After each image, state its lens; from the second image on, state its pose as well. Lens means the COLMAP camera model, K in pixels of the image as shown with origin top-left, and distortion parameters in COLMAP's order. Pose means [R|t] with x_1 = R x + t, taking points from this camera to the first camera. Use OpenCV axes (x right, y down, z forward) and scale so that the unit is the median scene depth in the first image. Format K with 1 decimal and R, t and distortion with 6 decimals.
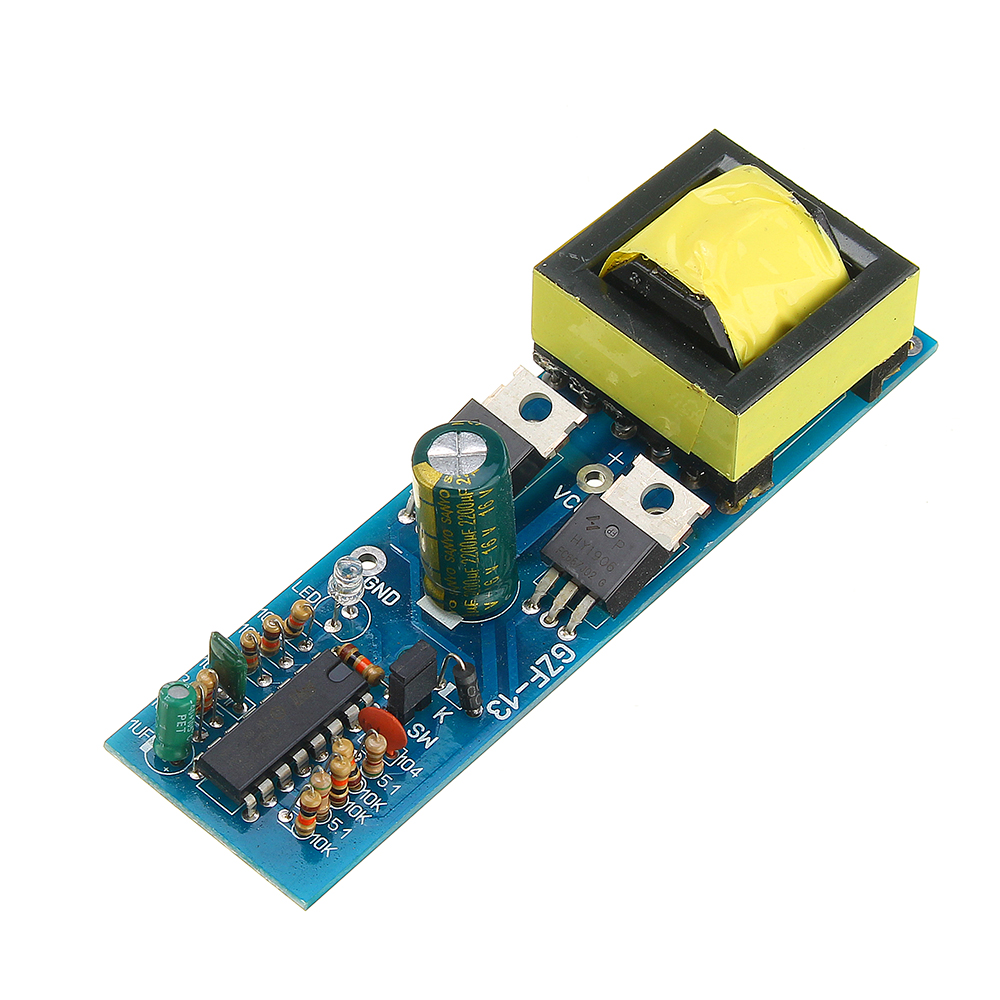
lens RADIAL K [[4819.2, 0, 500.0], [0, 4819.2, 500.0], [0, 0, 1]] dist [0.046255, -3.008211]
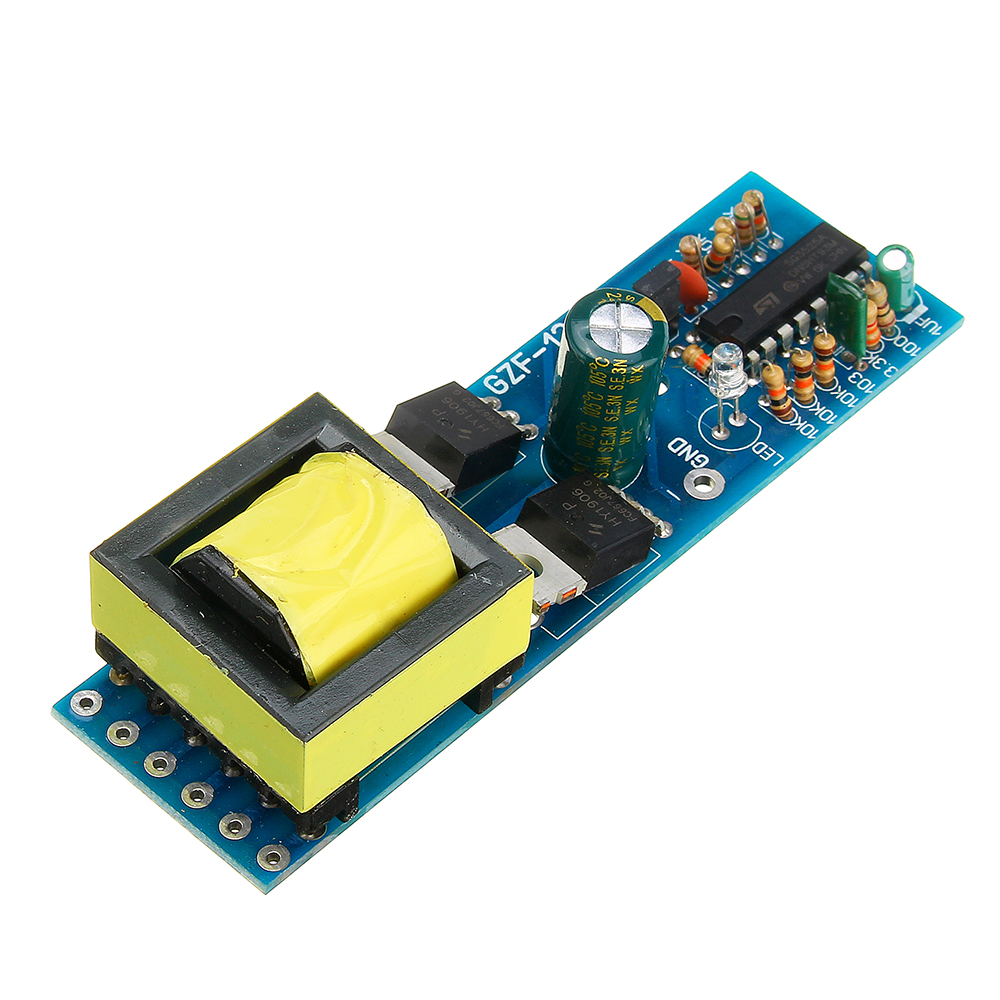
lens RADIAL K [[4819.2, 0, 500.0], [0, 4819.2, 500.0], [0, 0, 1]] dist [0.046255, -3.008211]
pose [[-0.999046, -0.037757, -0.021960, 0.032412], [-0.012766, -0.228406, 0.973482, -0.902820], [-0.041771, 0.972834, 0.227706, 0.805368]]
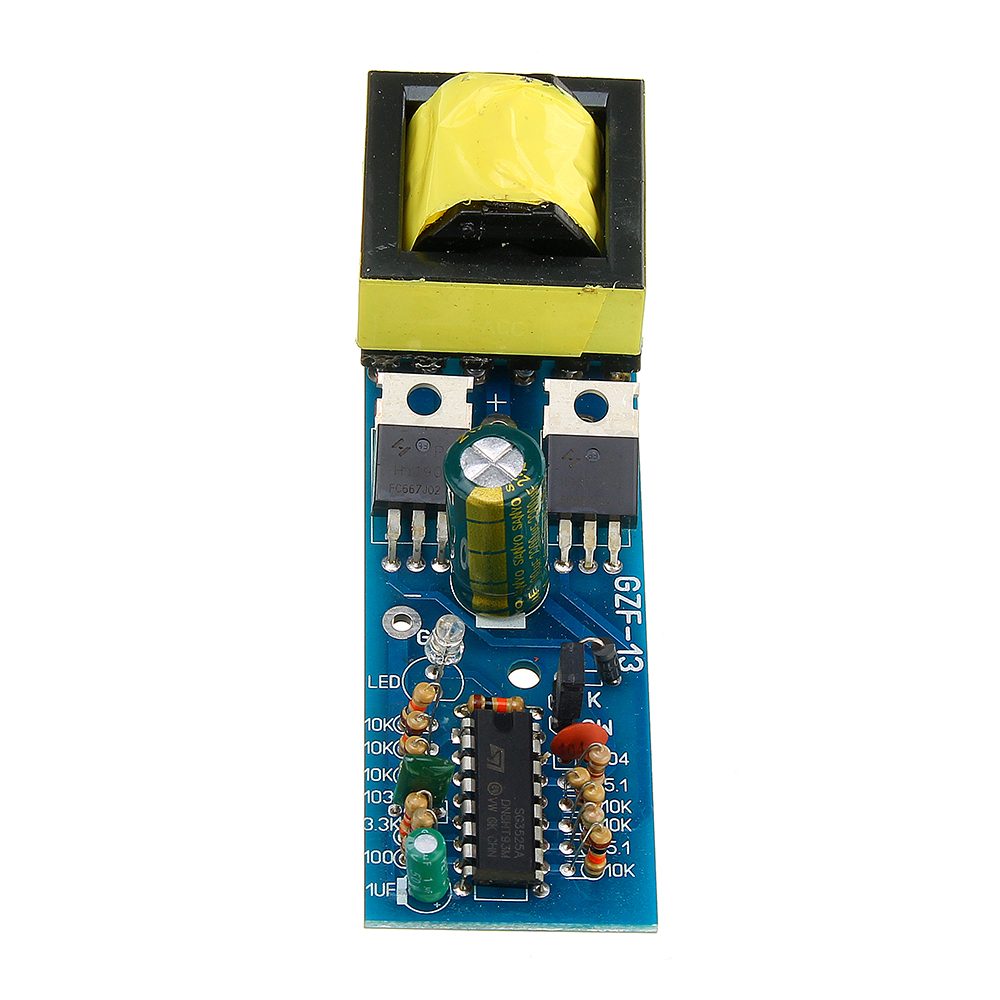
lens RADIAL K [[4819.2, 0, 500.0], [0, 4819.2, 500.0], [0, 0, 1]] dist [0.046255, -3.008211]
pose [[0.722472, -0.541346, 0.430092, -0.420090], [0.516059, 0.836199, 0.185621, -0.178805], [-0.460127, 0.087846, 0.883496, 0.140742]]
